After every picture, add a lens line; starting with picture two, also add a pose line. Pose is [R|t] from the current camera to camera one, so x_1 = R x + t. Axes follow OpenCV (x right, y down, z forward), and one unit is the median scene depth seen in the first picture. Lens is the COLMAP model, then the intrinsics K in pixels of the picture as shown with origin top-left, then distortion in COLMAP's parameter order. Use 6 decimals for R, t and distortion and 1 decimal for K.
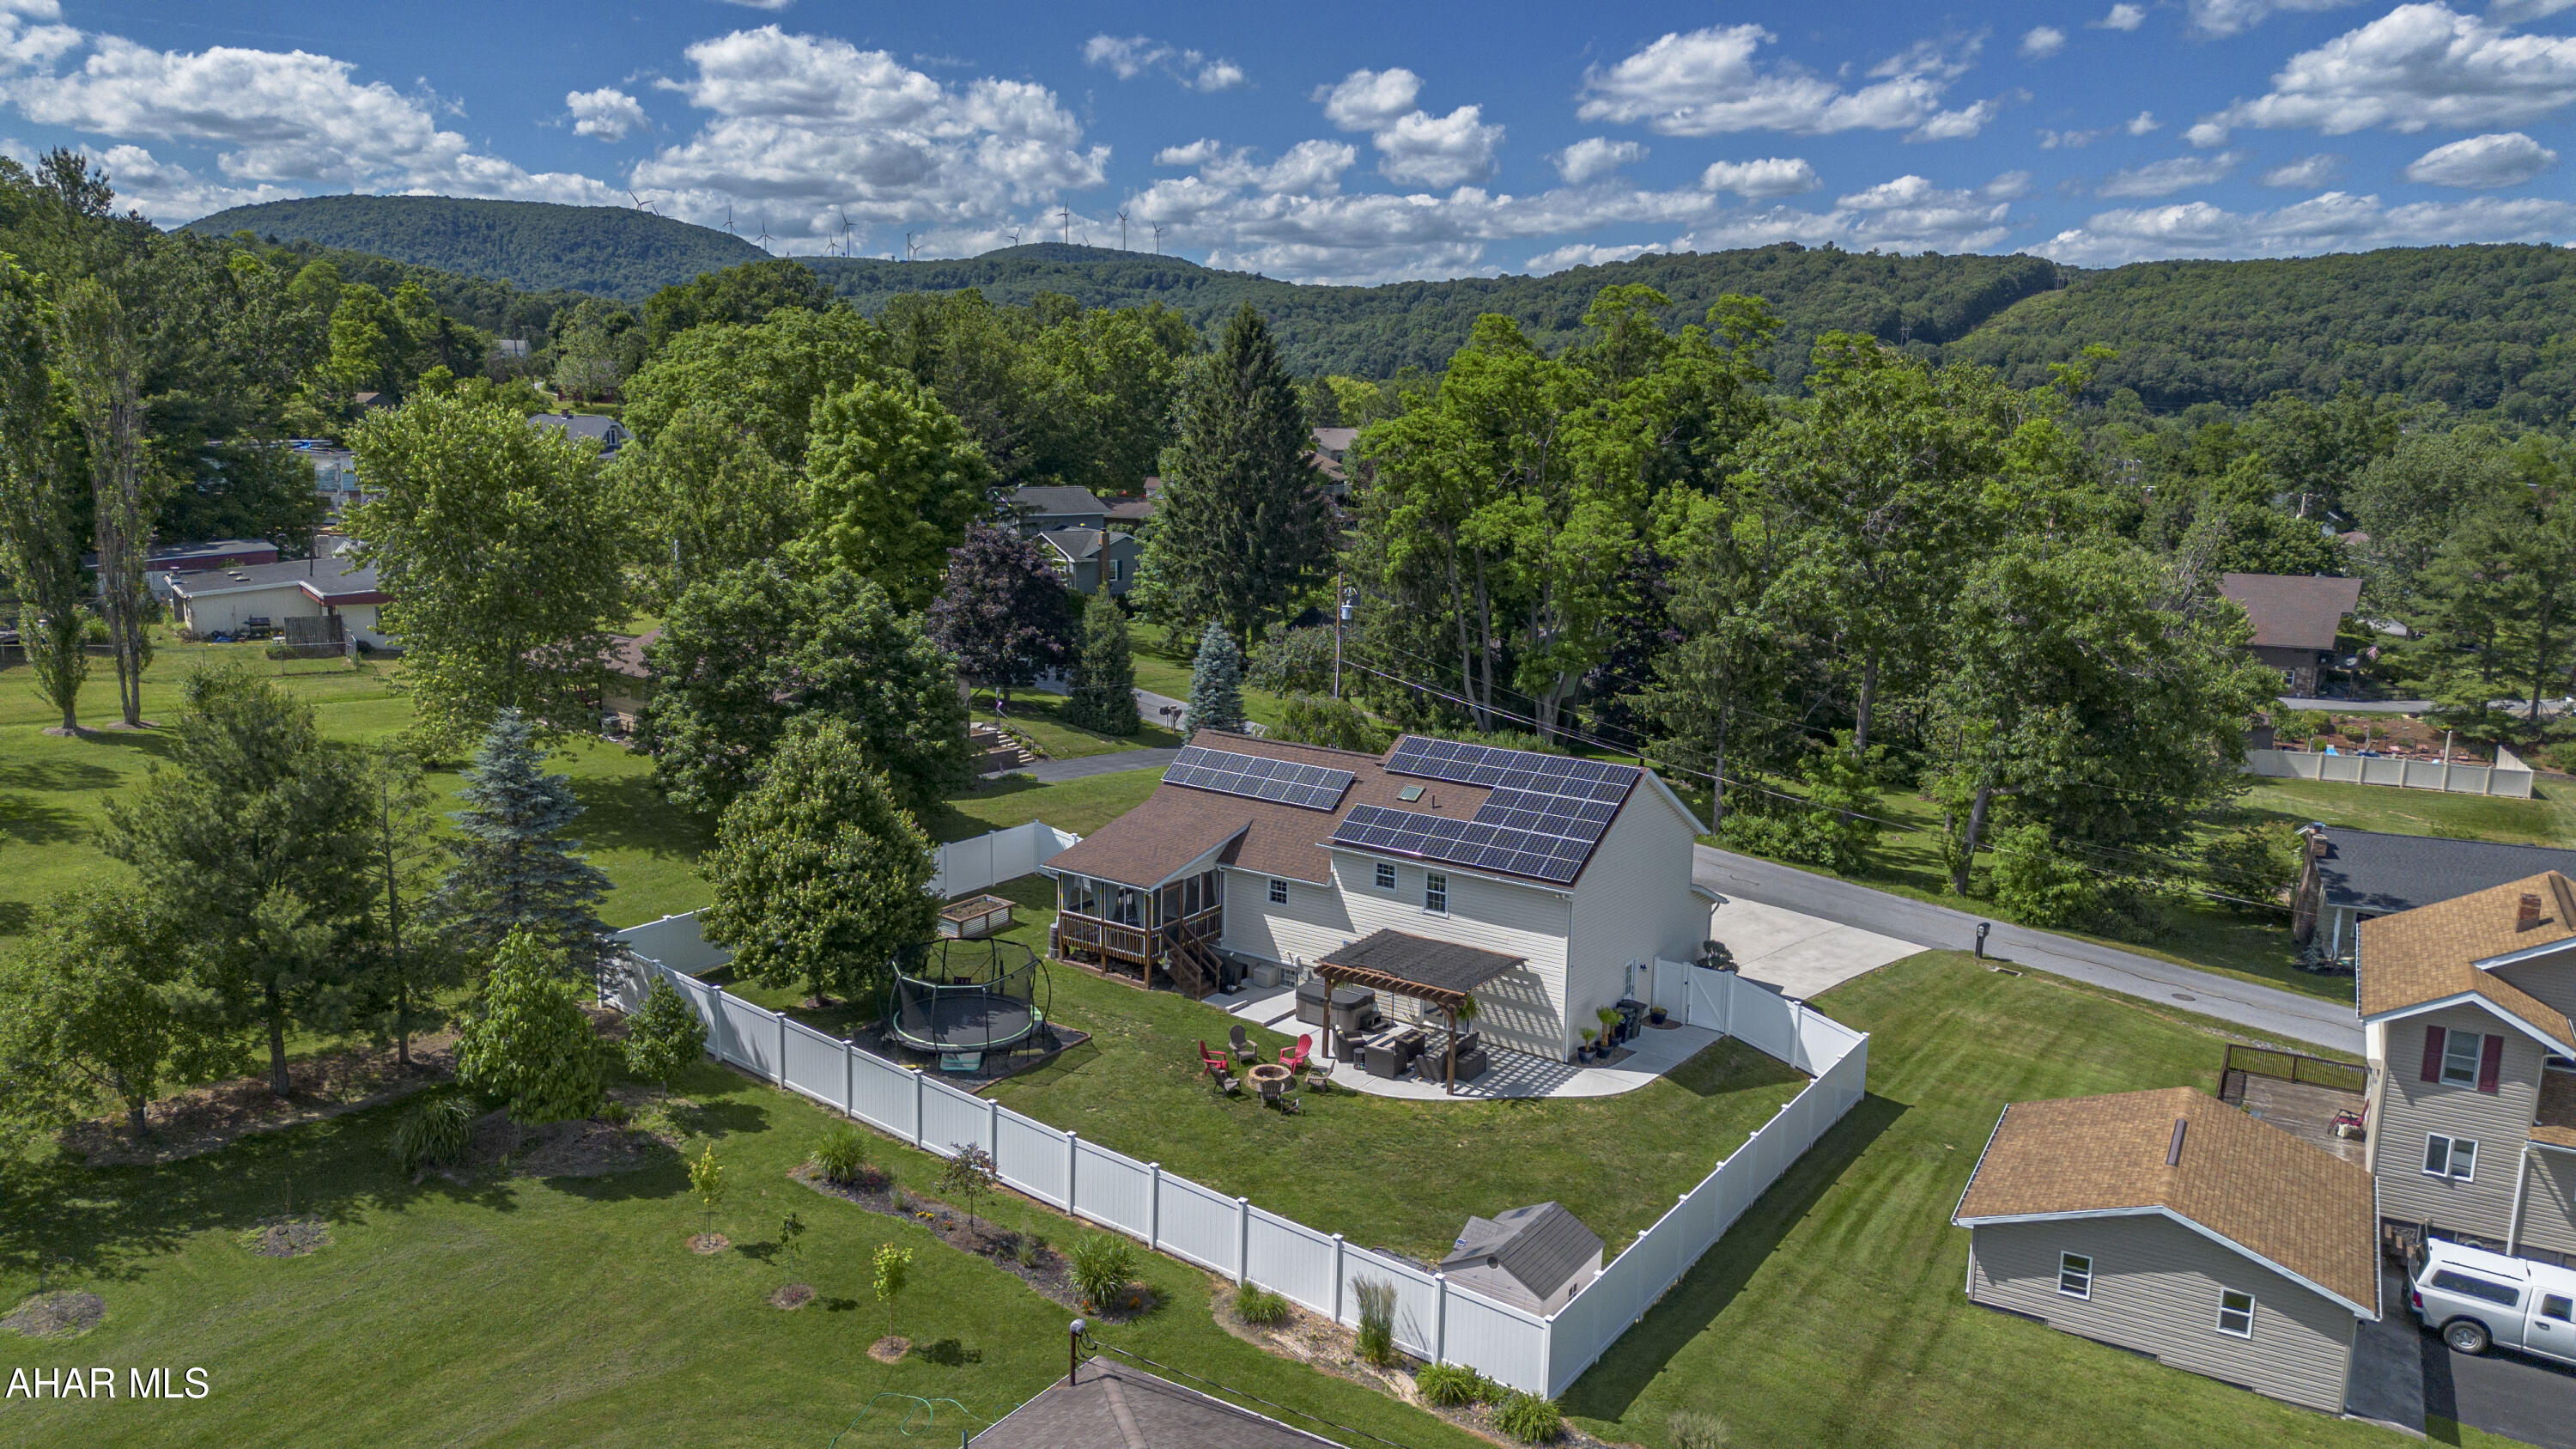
lens RADIAL K [[1792.8, 0, 1281.5], [0, 1792.8, 683.3], [0, 0, 1]] dist [0.131365, -0.167275]
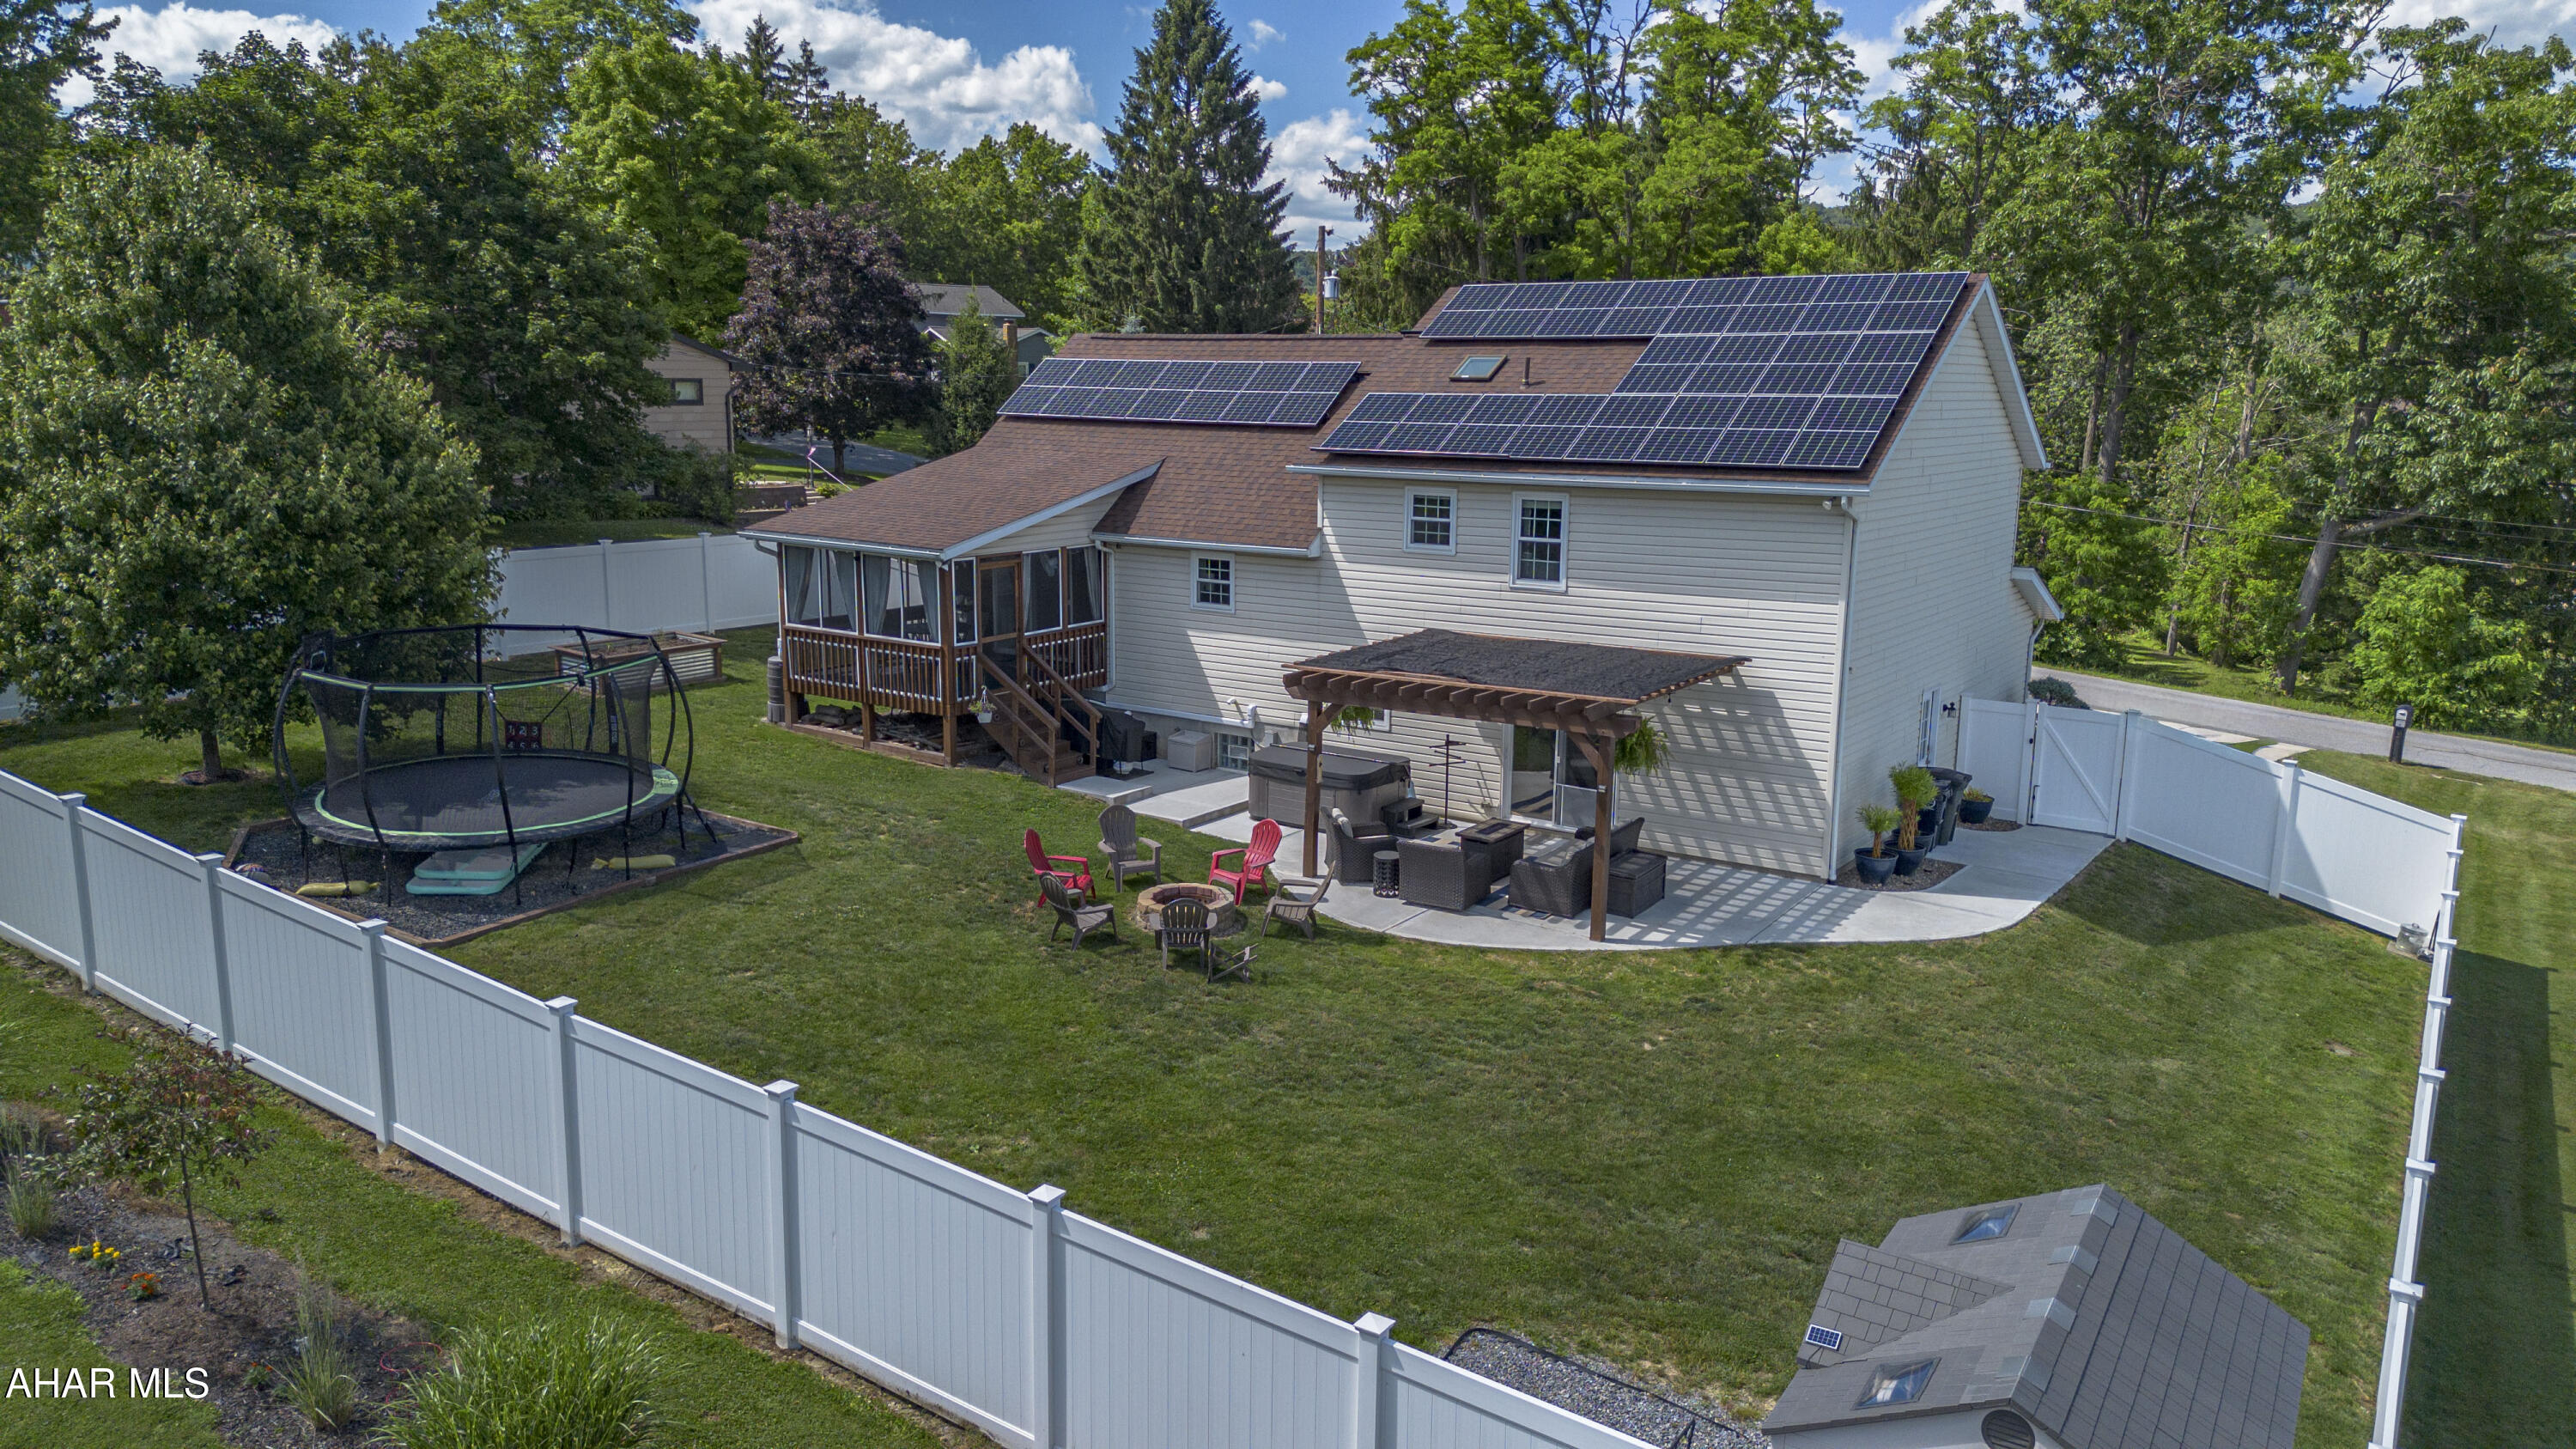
lens RADIAL K [[1612.9, 0, 1288.0], [0, 1612.9, 724.5], [0, 0, 1]] dist [0.053699, 0.000305]
pose [[0.999766, -0.008368, 0.019943, 0.009995], [0.008242, 0.999946, 0.006362, 0.158035], [-0.019996, -0.006196, 0.999781, 0.559776]]
